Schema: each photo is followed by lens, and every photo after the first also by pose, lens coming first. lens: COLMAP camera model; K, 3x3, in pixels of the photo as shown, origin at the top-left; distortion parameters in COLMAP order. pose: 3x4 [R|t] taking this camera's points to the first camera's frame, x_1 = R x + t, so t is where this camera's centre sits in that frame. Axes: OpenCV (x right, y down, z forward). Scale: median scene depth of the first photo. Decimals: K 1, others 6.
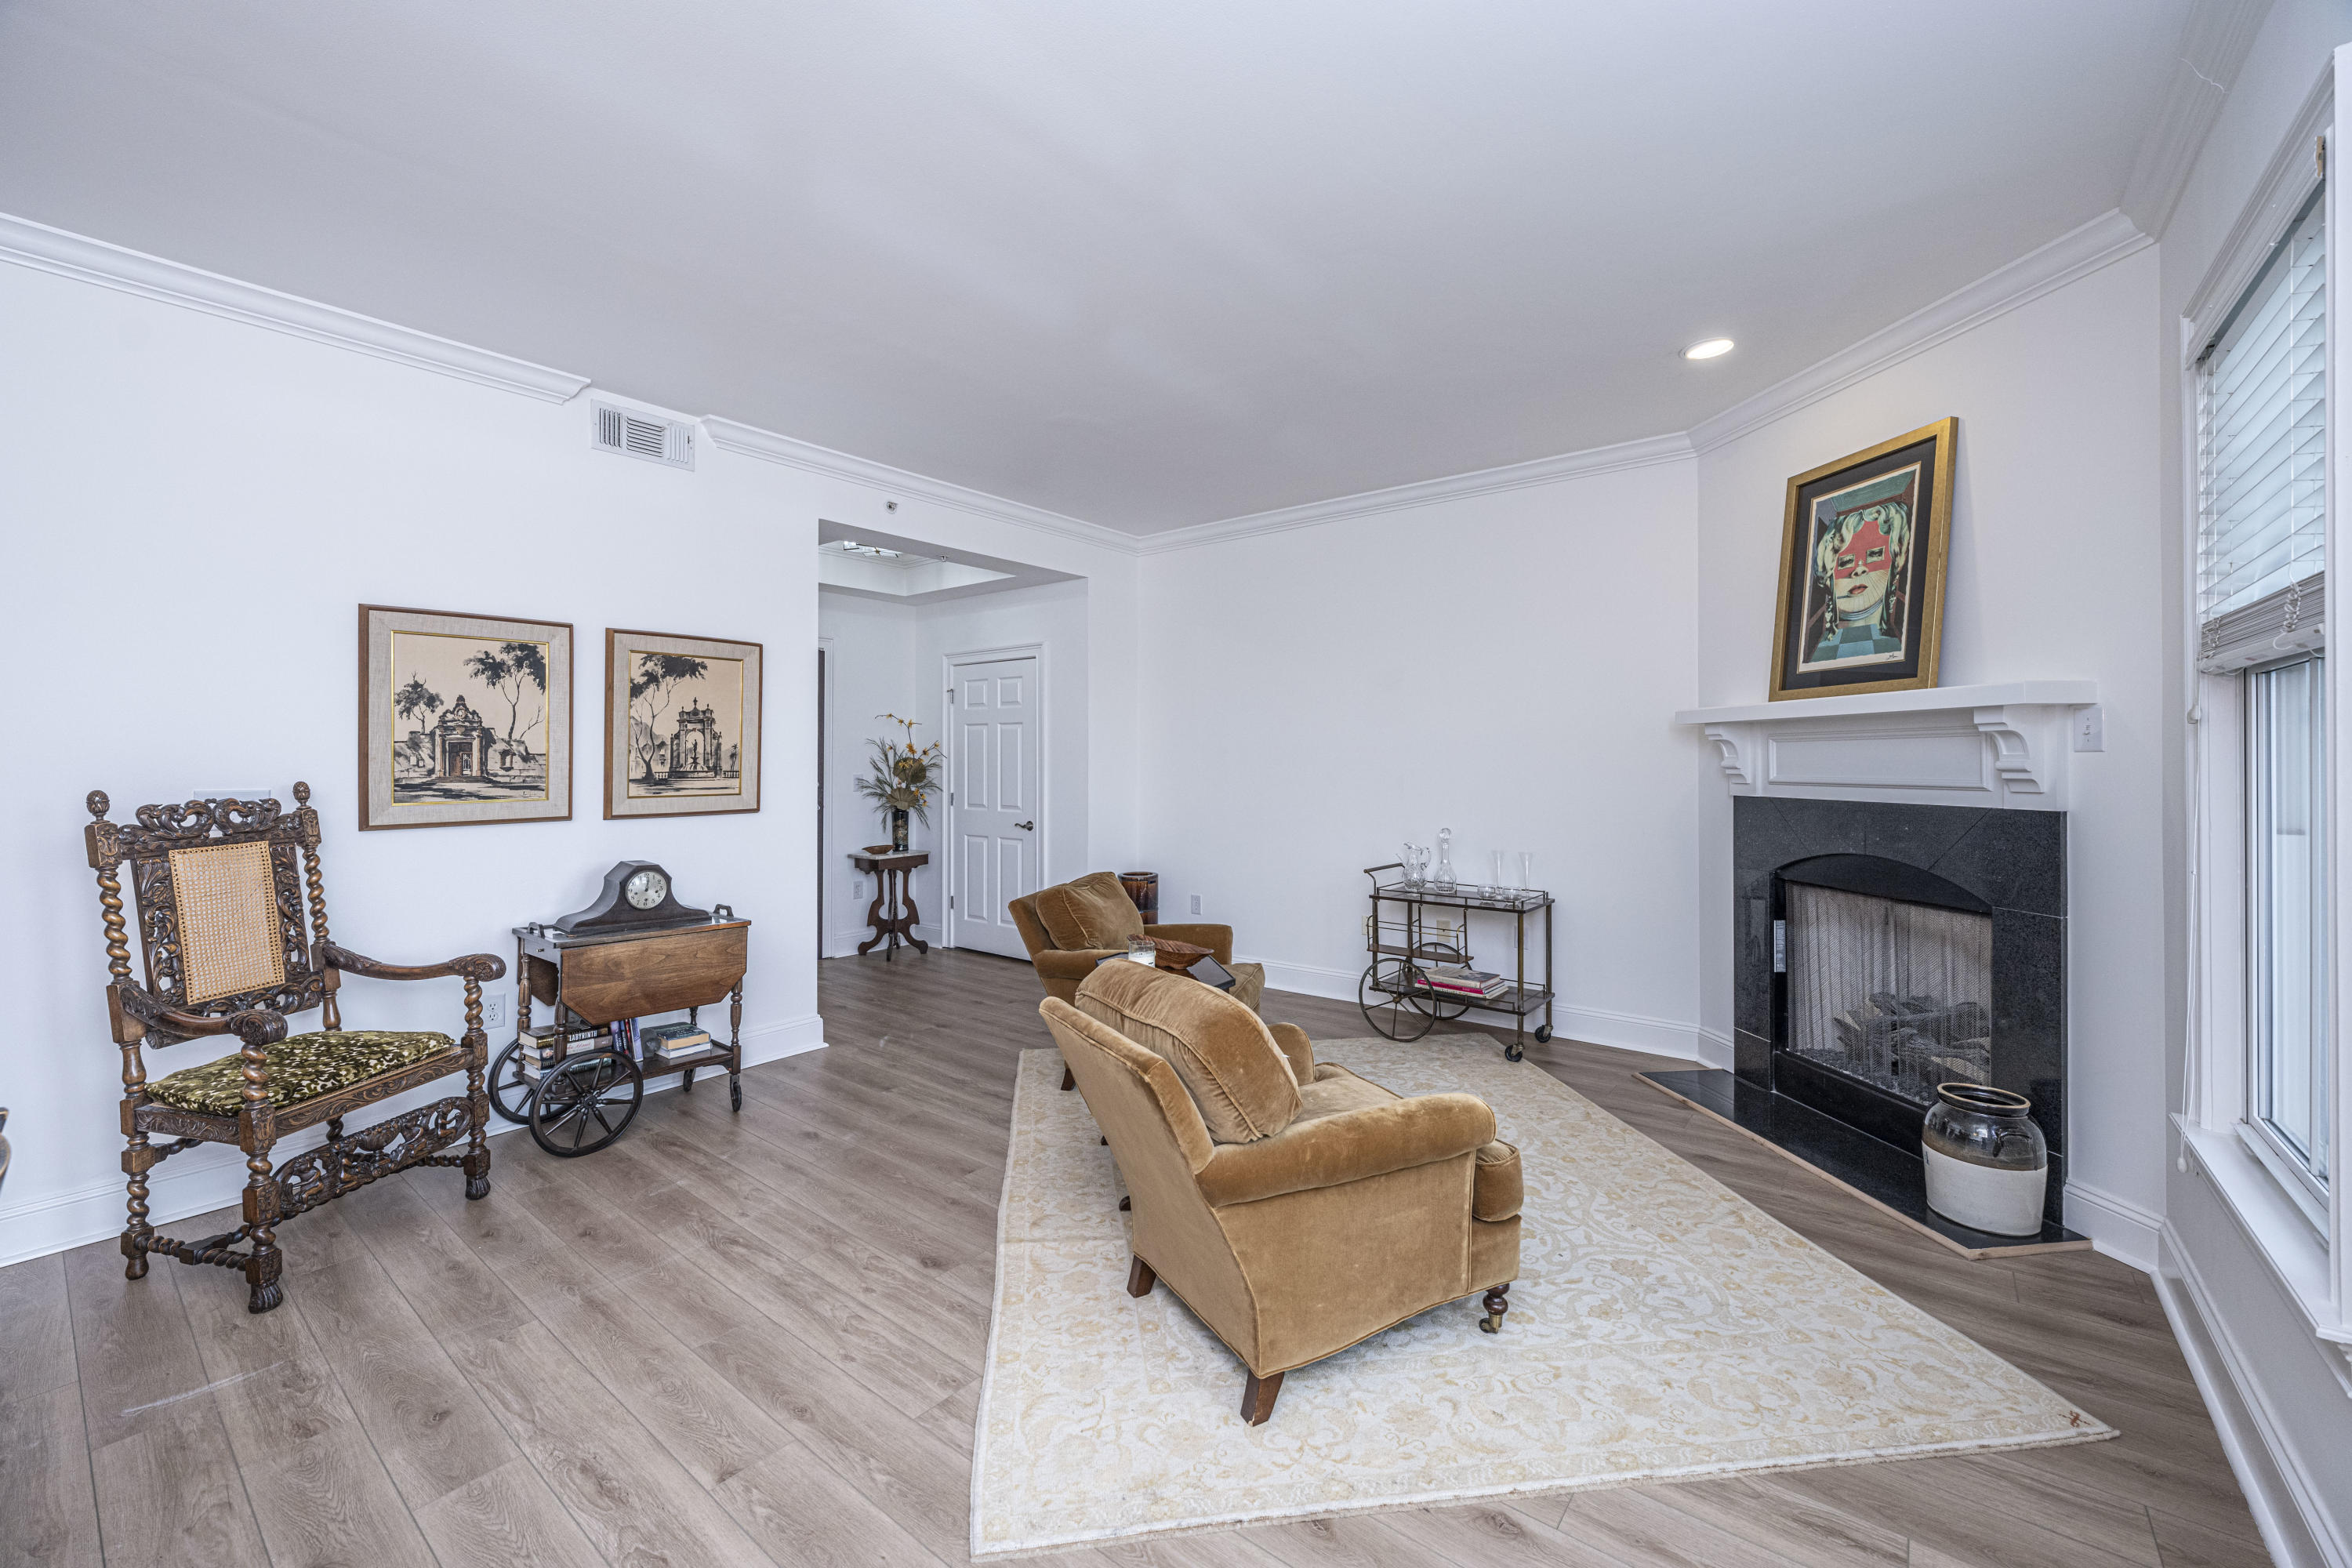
lens RADIAL K [[931.7, 0, 1183.9], [0, 931.7, 761.4], [0, 0, 1]] dist [-0.000407, -0.000140]
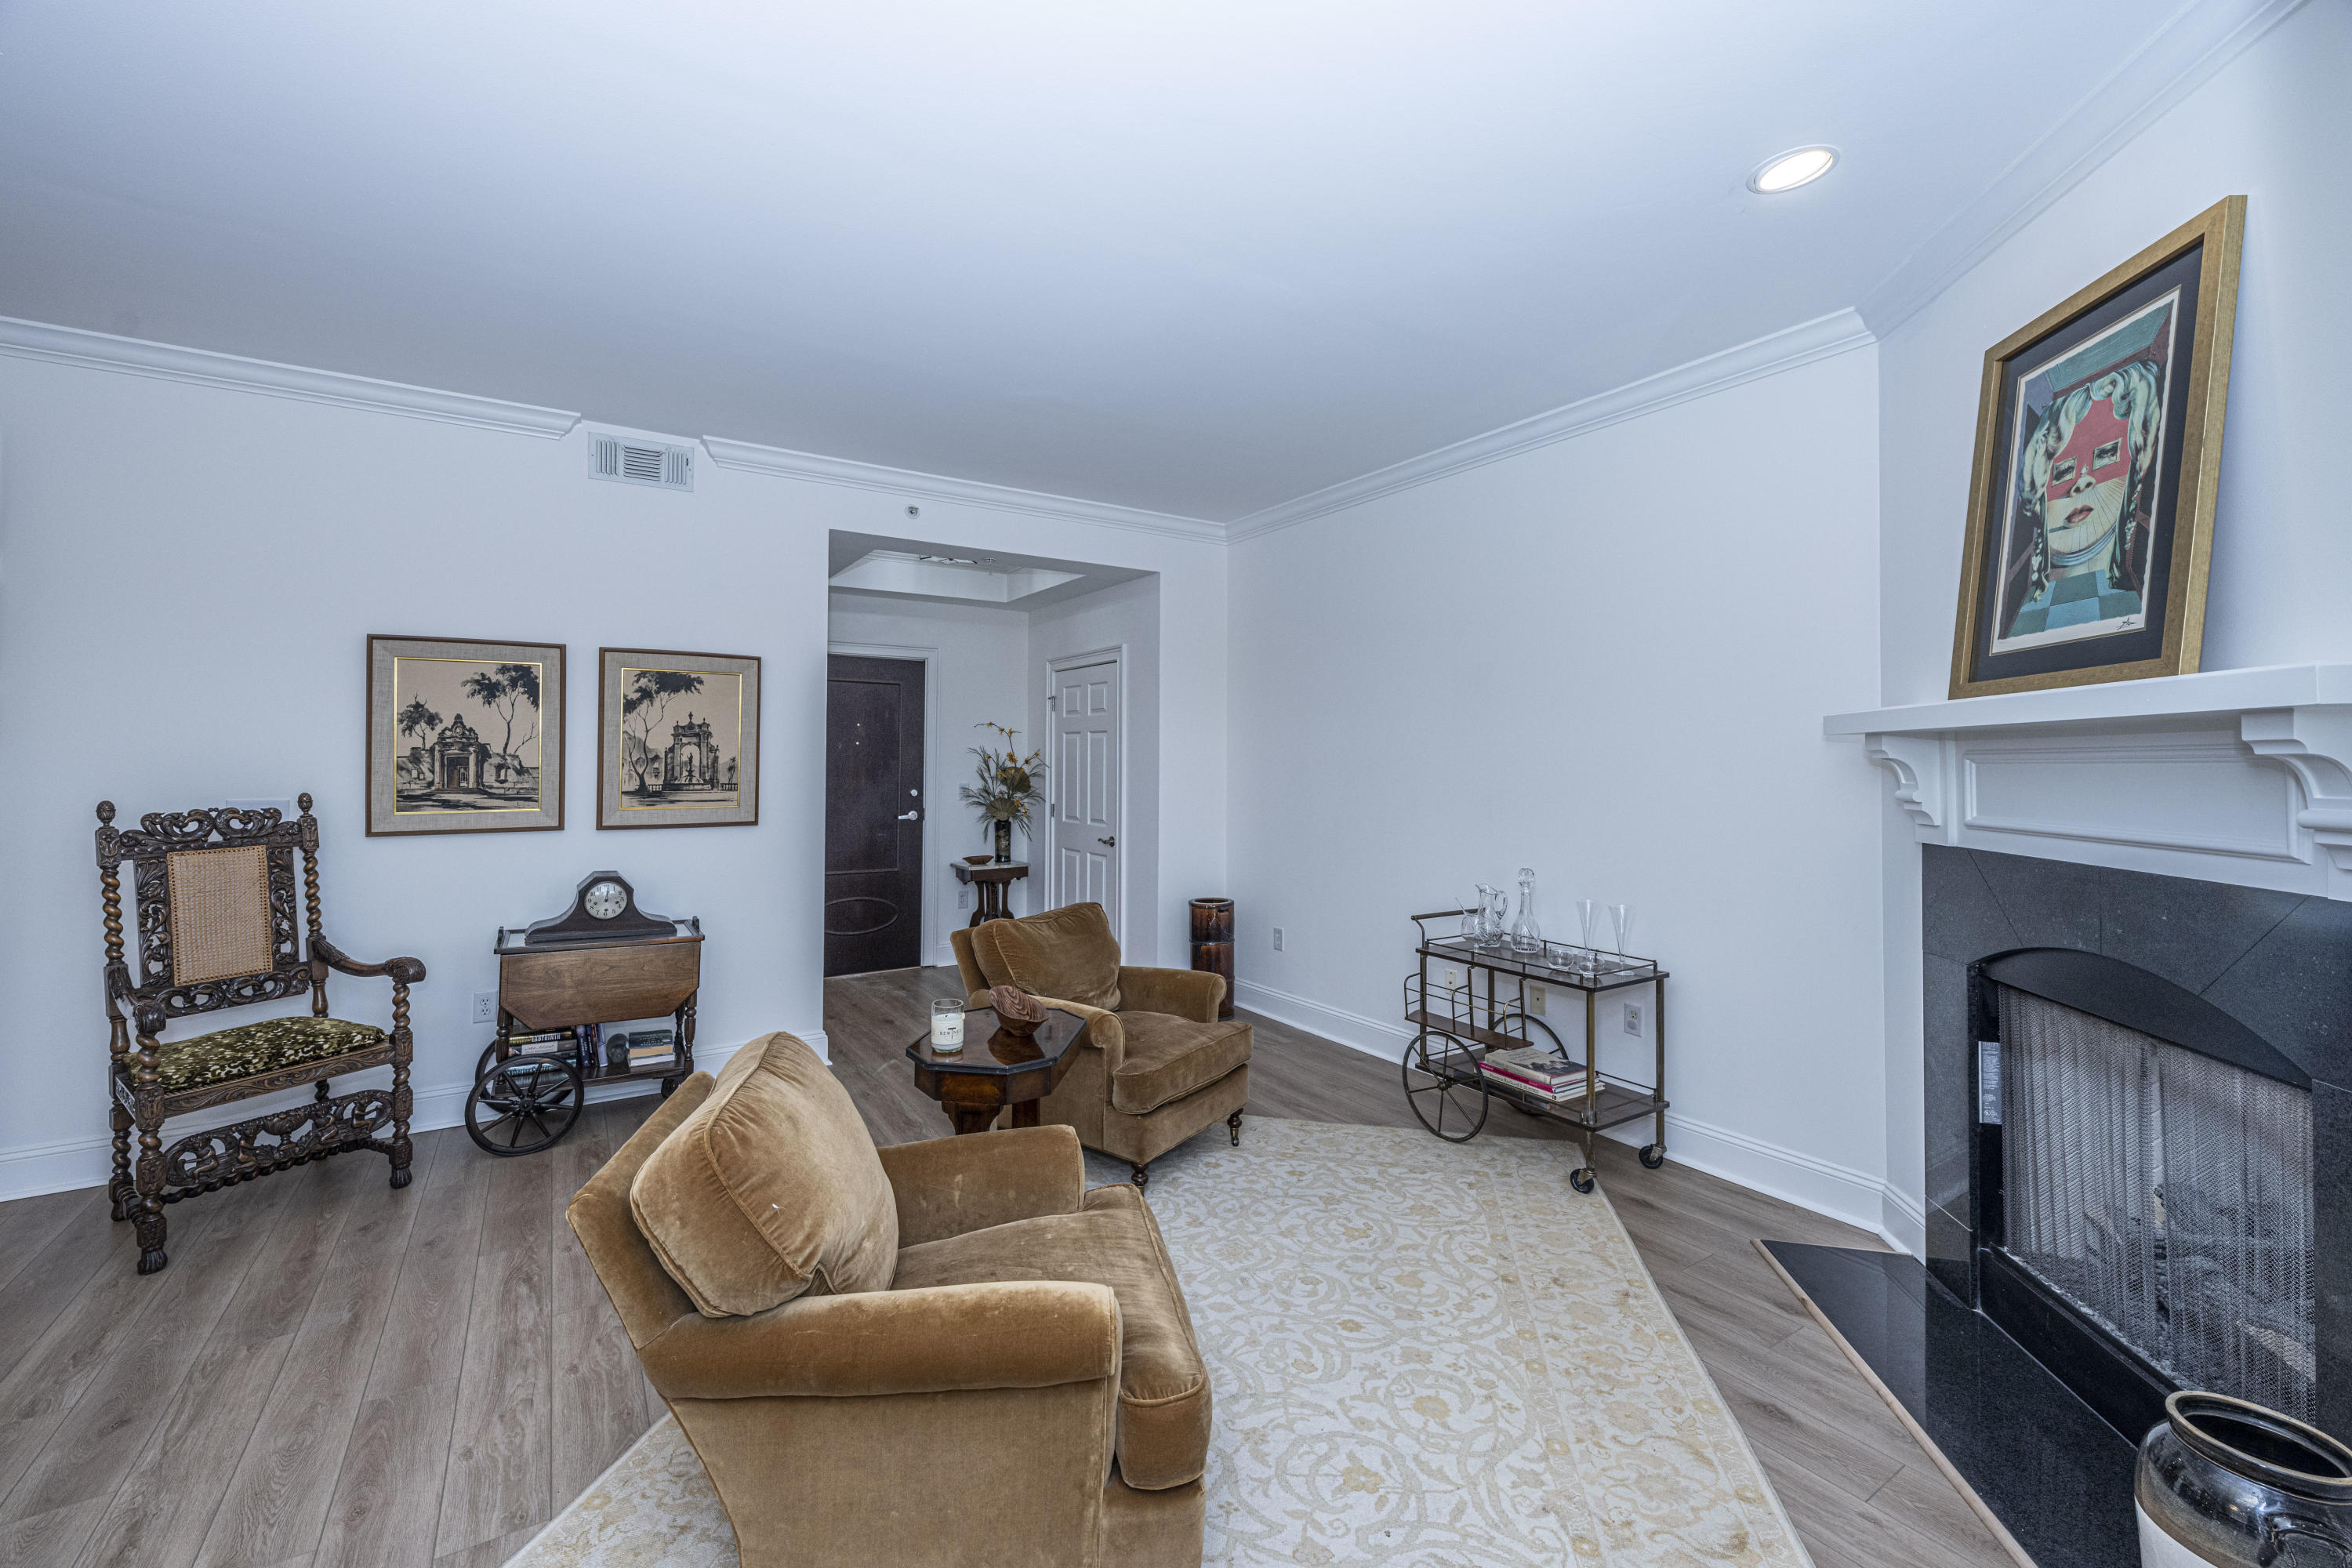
lens RADIAL K [[945.4, 0, 1165.3], [0, 945.4, 750.4], [0, 0, 1]] dist [-0.001045, 0.000274]
pose [[0.943397, 0.002437, -0.331655, 0.362972], [-0.006837, 0.999903, -0.012100, -0.020023], [0.331594, 0.013683, 0.943323, 0.224496]]
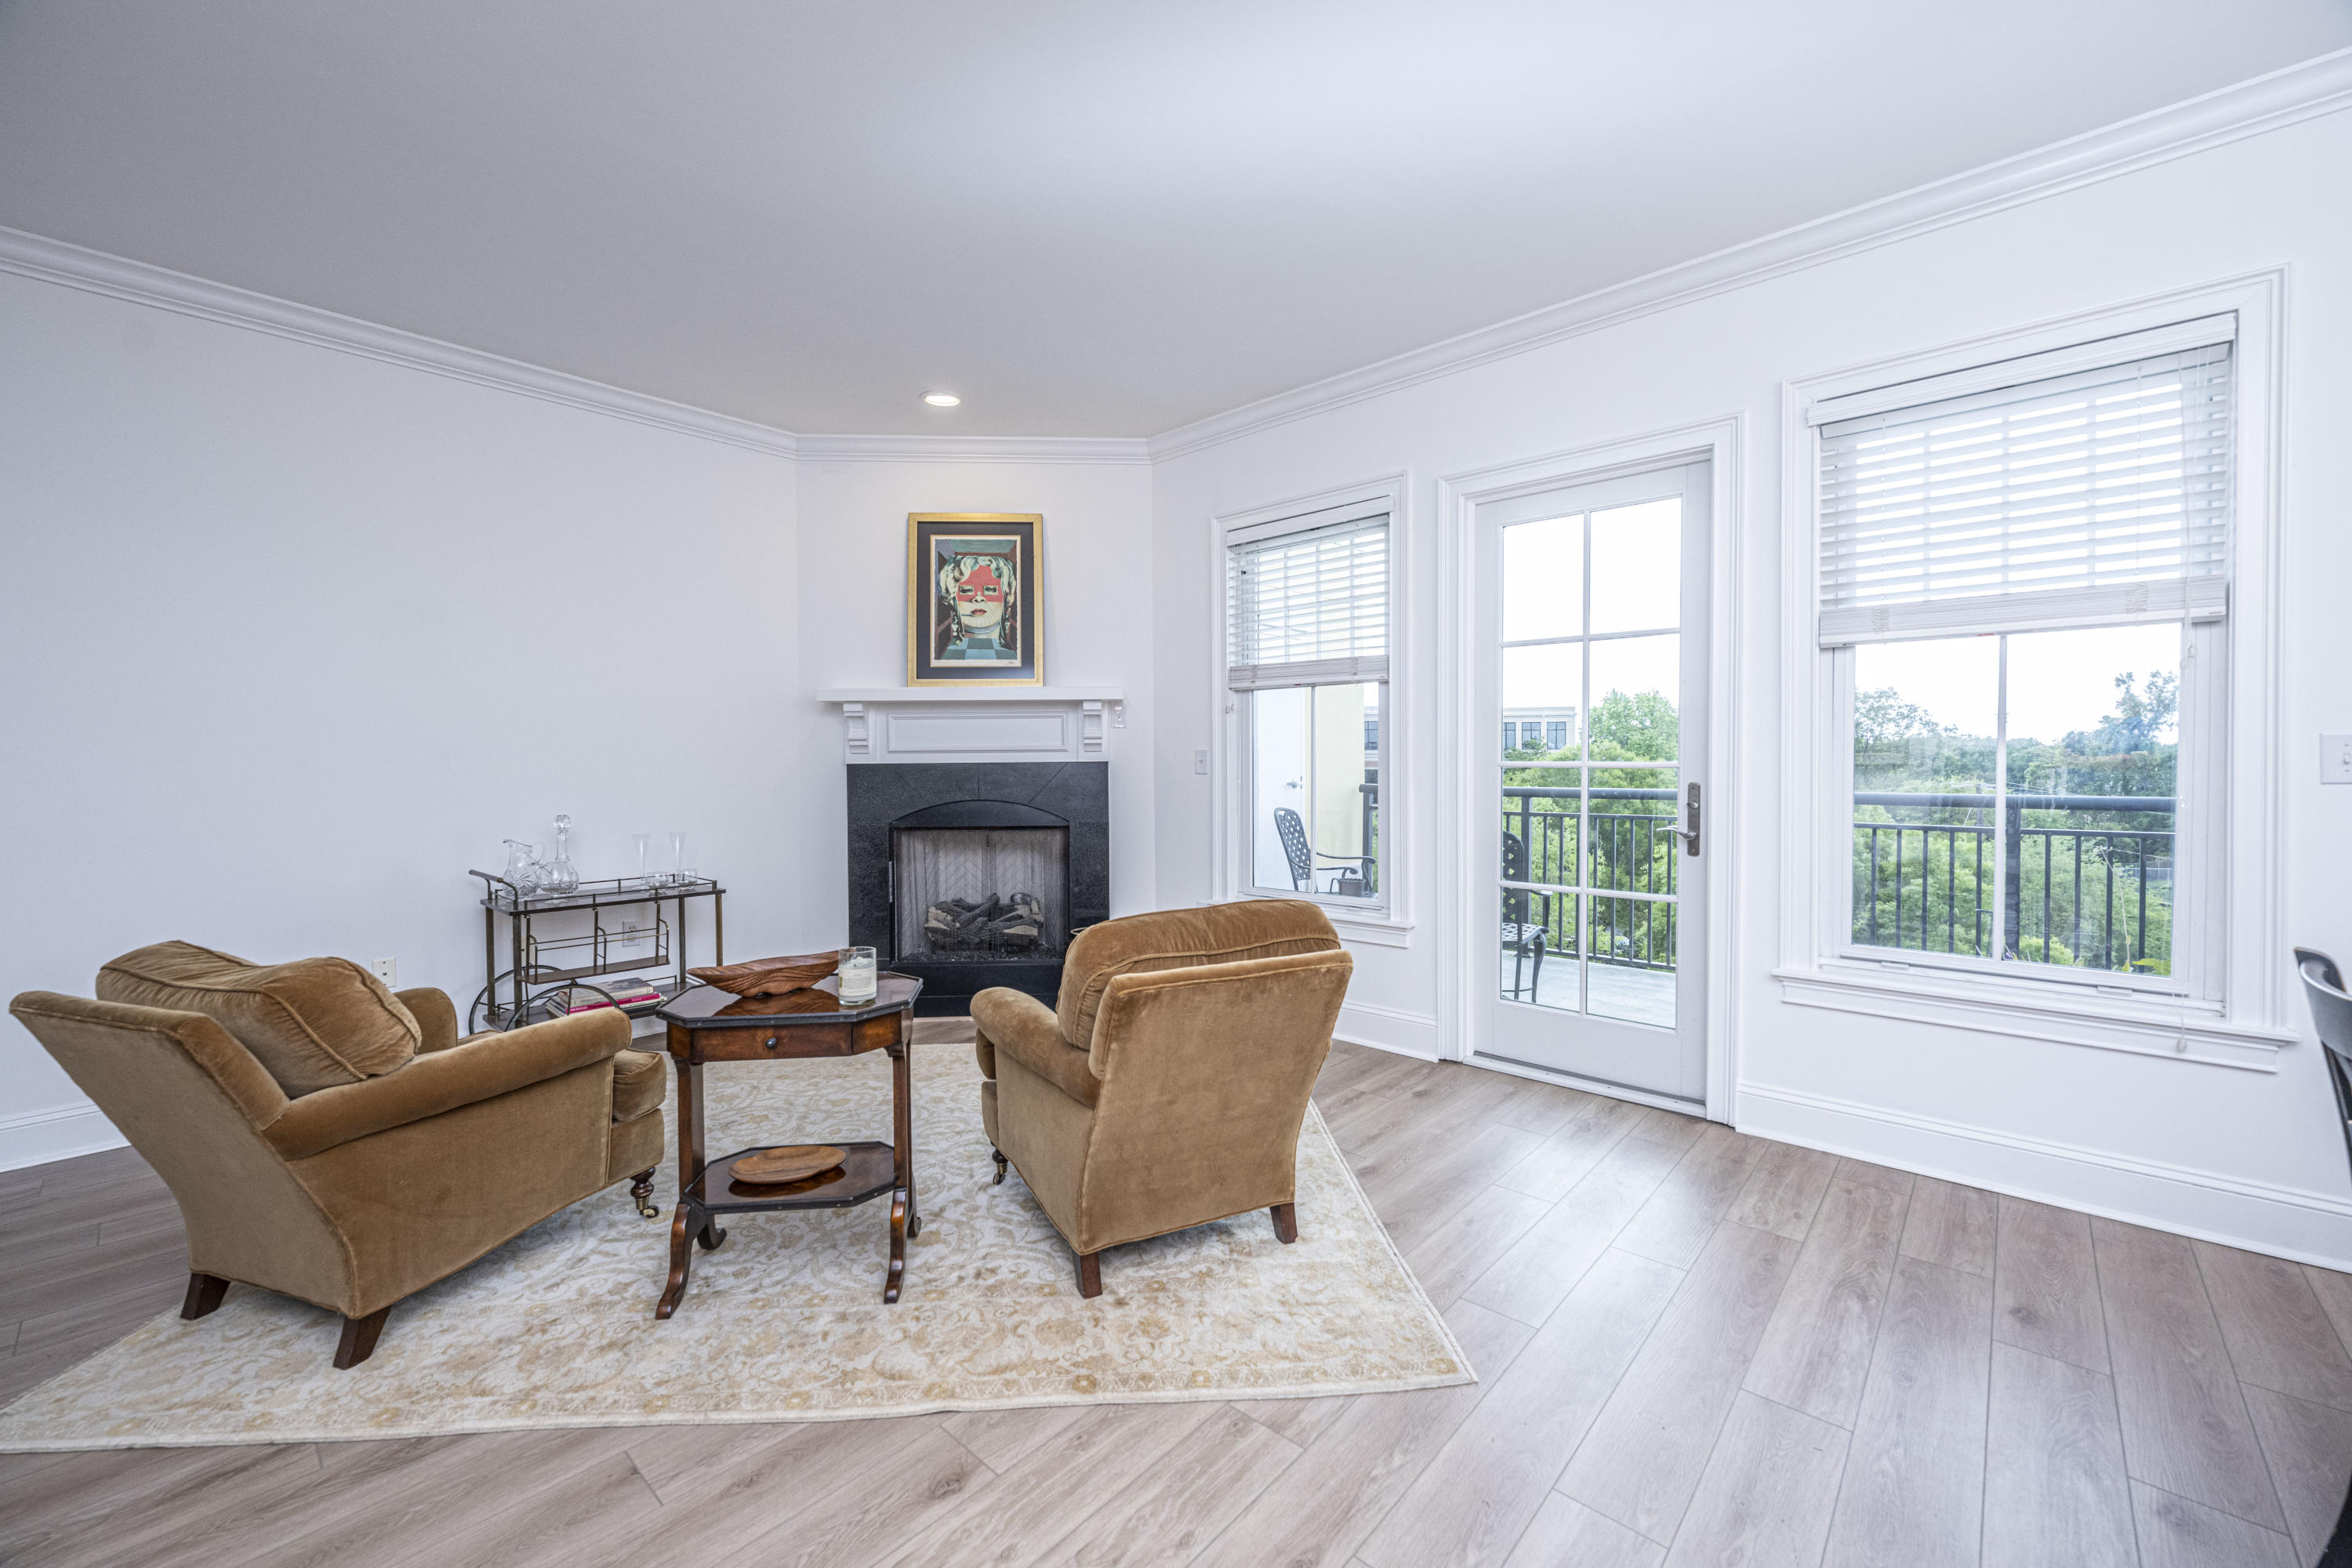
lens RADIAL K [[934.8, 0, 1146.8], [0, 934.8, 775.2], [0, 0, 1]] dist [0.001430, 0.000161]
pose [[0.093533, -0.018246, 0.995449, -0.658174], [0.007753, 0.999815, 0.017598, 0.039118], [-0.995586, 0.006071, 0.093657, 0.606844]]
